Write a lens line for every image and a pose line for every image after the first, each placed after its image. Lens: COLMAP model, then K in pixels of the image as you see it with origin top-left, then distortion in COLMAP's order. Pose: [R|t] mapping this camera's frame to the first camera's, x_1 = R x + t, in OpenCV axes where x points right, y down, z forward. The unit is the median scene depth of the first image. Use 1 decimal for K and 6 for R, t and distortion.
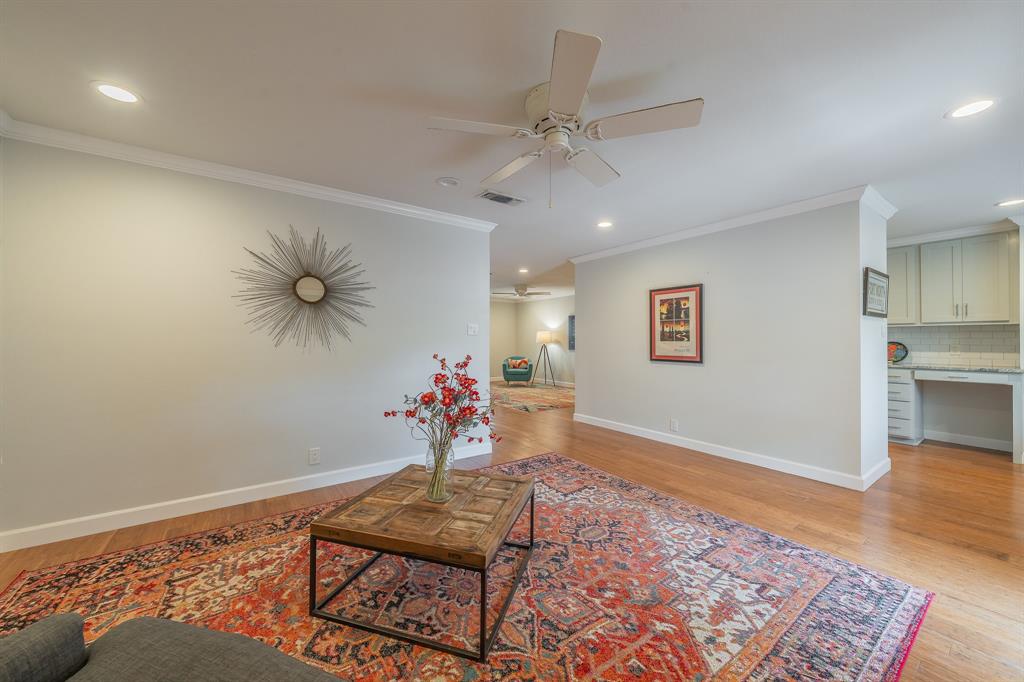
lens RADIAL K [[372.8, 0, 508.4], [0, 372.8, 340.4], [0, 0, 1]] dist [-0.001690, 0.000290]
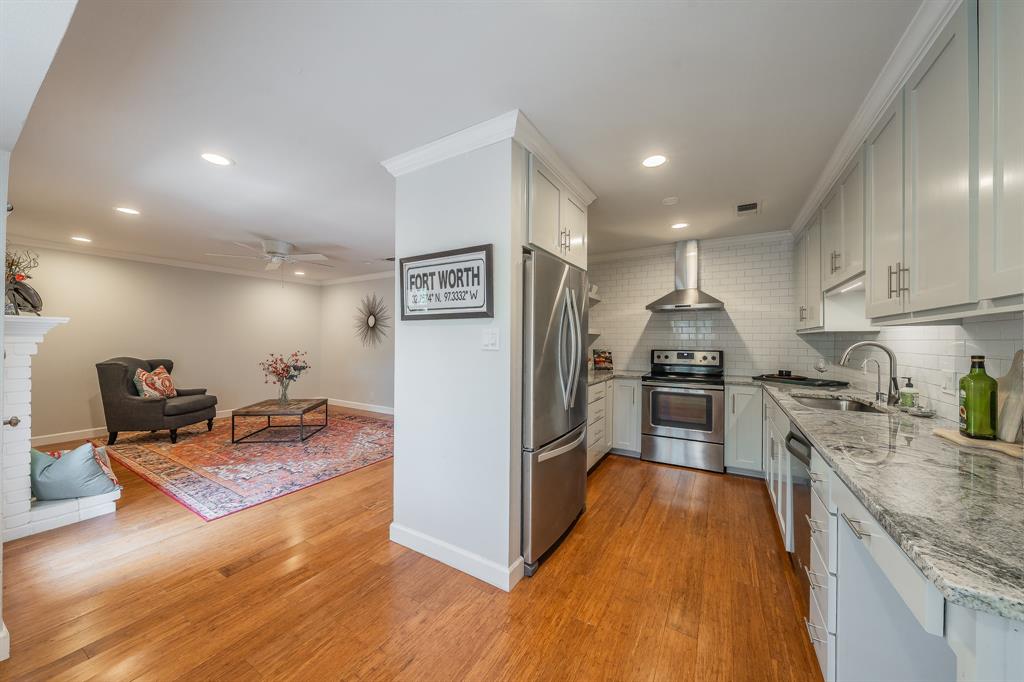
lens RADIAL K [[352.0, 0, 506.5], [0, 352.0, 339.8], [0, 0, 1]] dist [-0.000007, -0.000134]
pose [[0.400426, 0.002850, -0.916325, 2.041803], [-0.003470, 0.999993, 0.001594, -0.035530], [0.916322, 0.002541, 0.400433, 1.073353]]
